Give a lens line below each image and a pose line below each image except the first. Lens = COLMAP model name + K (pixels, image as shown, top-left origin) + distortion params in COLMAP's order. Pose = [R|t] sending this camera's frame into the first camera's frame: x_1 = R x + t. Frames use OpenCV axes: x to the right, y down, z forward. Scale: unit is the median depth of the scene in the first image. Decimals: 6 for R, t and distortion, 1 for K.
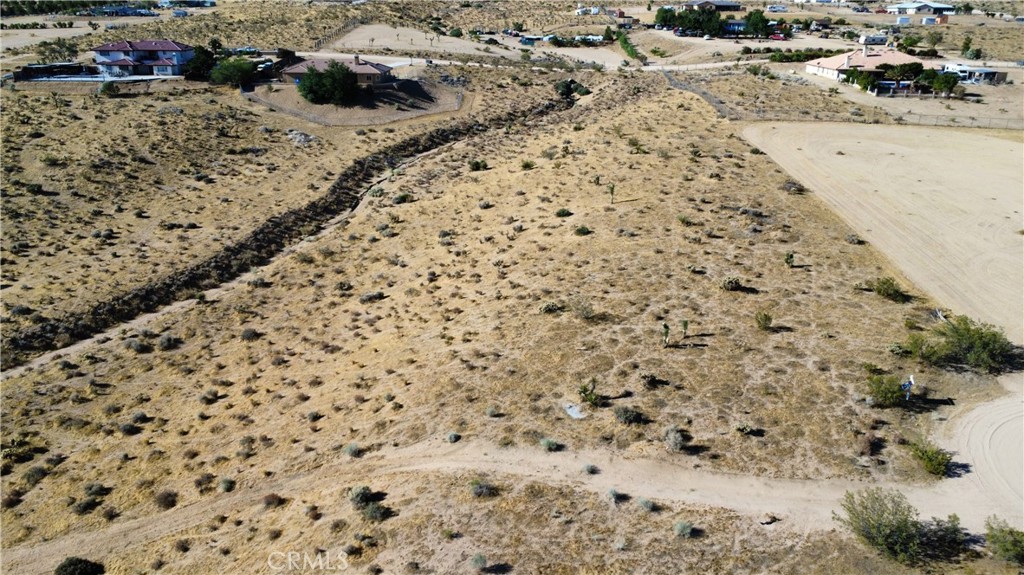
lens RADIAL K [[773.1, 0, 515.2], [0, 773.1, 289.4], [0, 0, 1]] dist [0.006720, -0.008673]
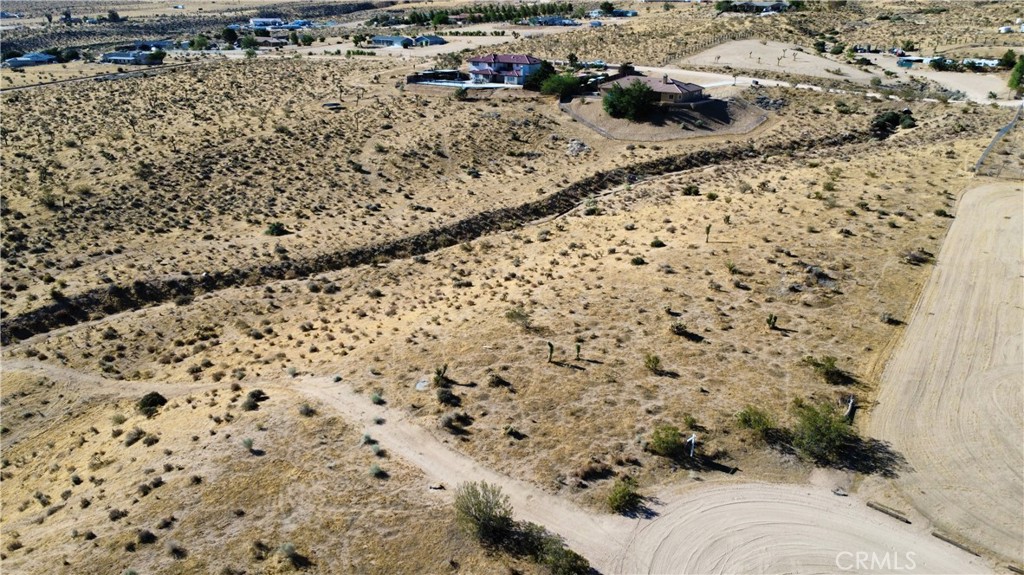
lens RADIAL K [[773.1, 0, 515.2], [0, 773.1, 289.4], [0, 0, 1]] dist [0.006720, -0.008673]
pose [[0.843587, 0.187301, -0.503269, 0.409382], [-0.187894, 0.980910, 0.050113, -0.047464], [0.503048, 0.052286, 0.862675, -0.032190]]
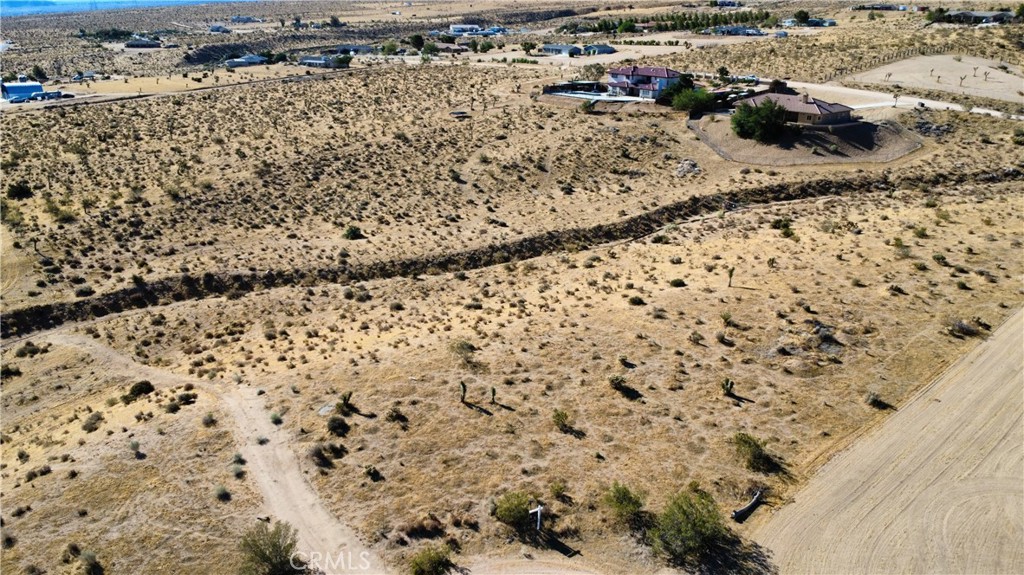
lens RADIAL K [[773.1, 0, 515.2], [0, 773.1, 289.4], [0, 0, 1]] dist [0.006720, -0.008673]
pose [[0.673407, 0.254853, -0.693955, 0.558857], [-0.260729, 0.960256, 0.099643, -0.122320], [0.691769, 0.113833, 0.713090, 0.127008]]
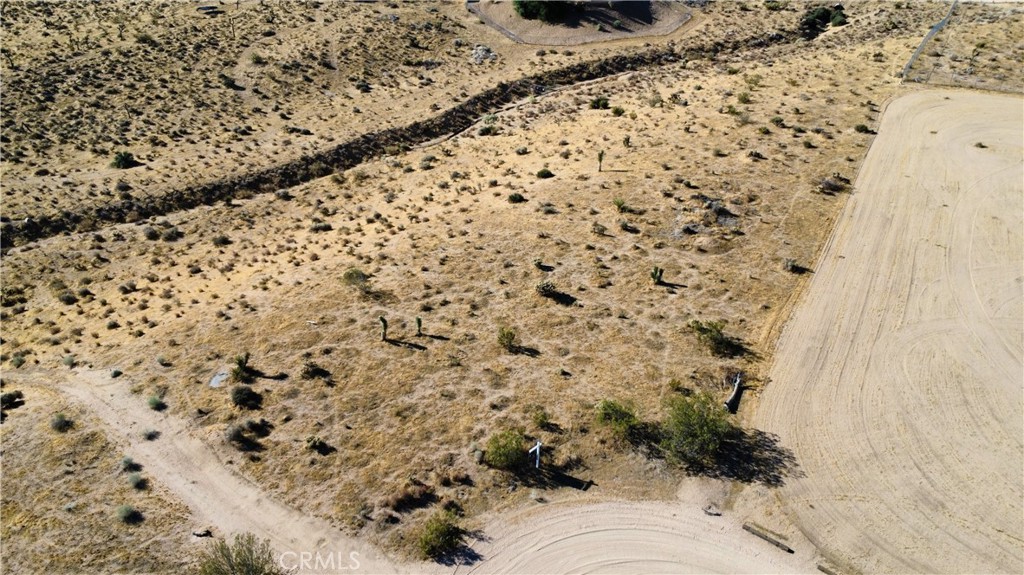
lens RADIAL K [[773.1, 0, 515.2], [0, 773.1, 289.4], [0, 0, 1]] dist [0.006720, -0.008673]
pose [[0.881726, 0.214391, -0.420234, 0.413699], [-0.161547, 0.974132, 0.158018, -0.094475], [0.443241, -0.071441, 0.893551, 0.117703]]
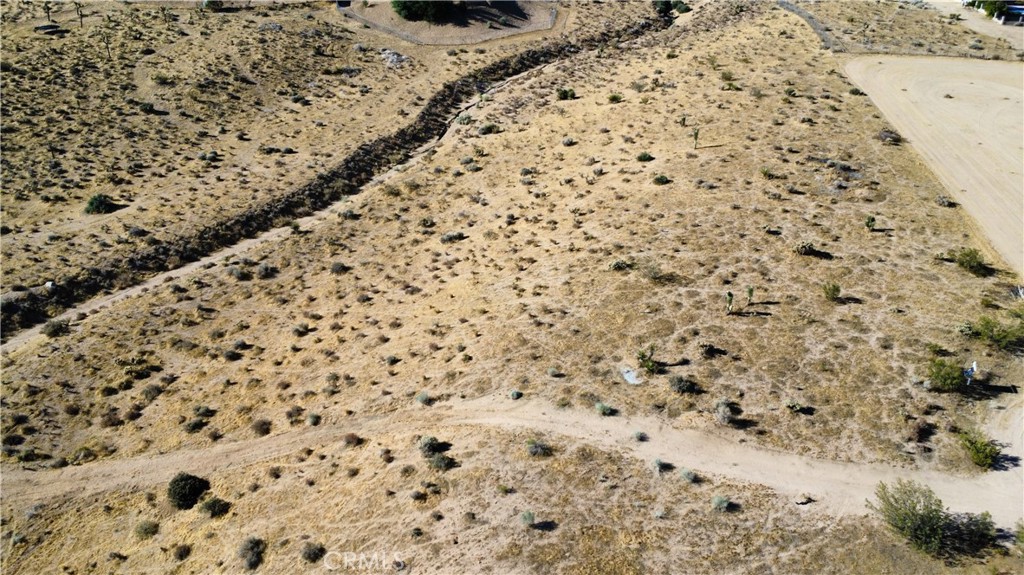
lens RADIAL K [[773.1, 0, 515.2], [0, 773.1, 289.4], [0, 0, 1]] dist [0.006720, -0.008673]
pose [[0.992382, 0.055171, -0.110156, 0.014114], [-0.041609, 0.991679, 0.121822, -0.039916], [0.115961, -0.116310, 0.986420, -0.022586]]
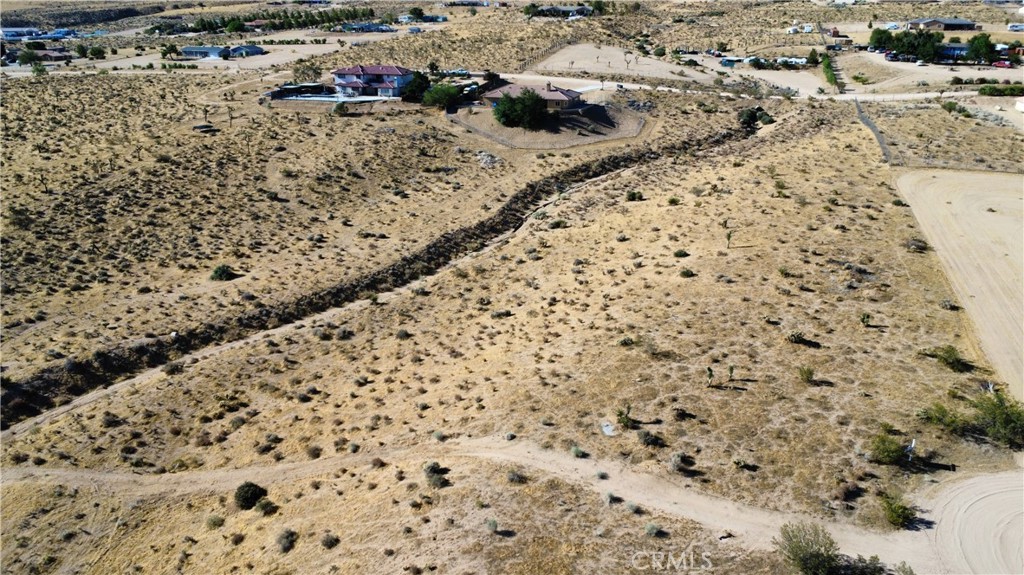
lens RADIAL K [[773.1, 0, 515.2], [0, 773.1, 289.4], [0, 0, 1]] dist [0.006720, -0.008673]
pose [[0.961377, 0.090876, -0.259801, 0.114792], [-0.091467, 0.995759, 0.009840, -0.032862], [0.259594, 0.014303, 0.965612, -0.125233]]
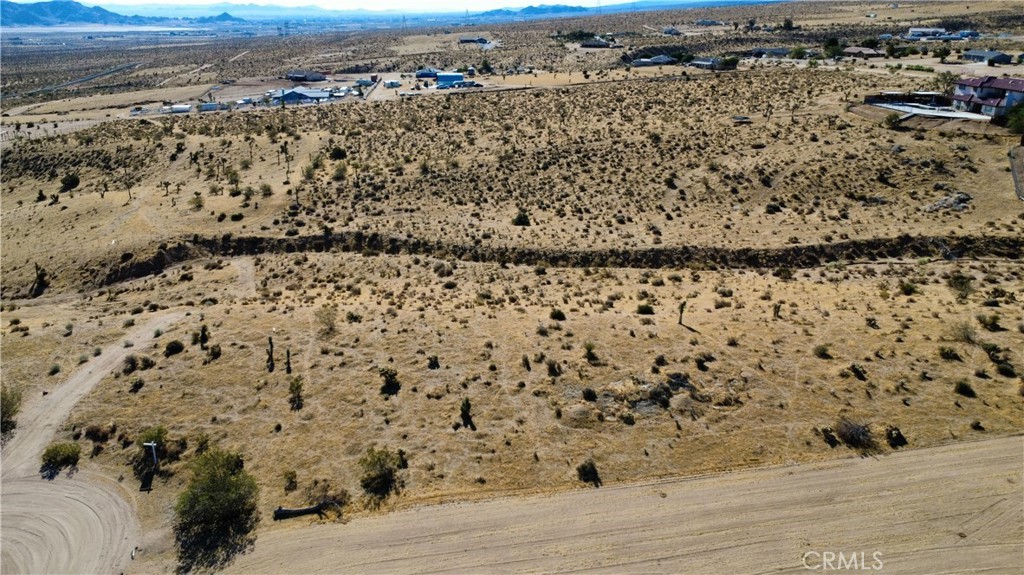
lens RADIAL K [[773.1, 0, 515.2], [0, 773.1, 289.4], [0, 0, 1]] dist [0.006720, -0.008673]
pose [[0.137654, 0.333318, -0.932711, 0.771538], [-0.342146, 0.899711, 0.271029, -0.277278], [0.929509, 0.281816, 0.237892, 0.585325]]
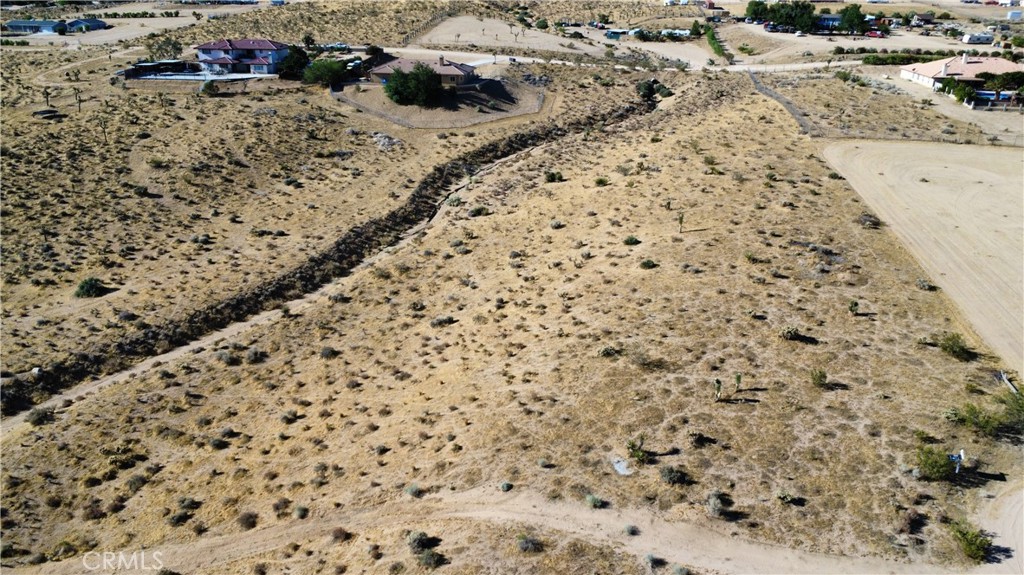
lens RADIAL K [[773.1, 0, 515.2], [0, 773.1, 289.4], [0, 0, 1]] dist [0.006720, -0.008673]
pose [[0.994081, 0.041132, -0.100558, 0.013774], [-0.038457, 0.998856, 0.028405, -0.052433], [0.101611, -0.024370, 0.994526, -0.027646]]
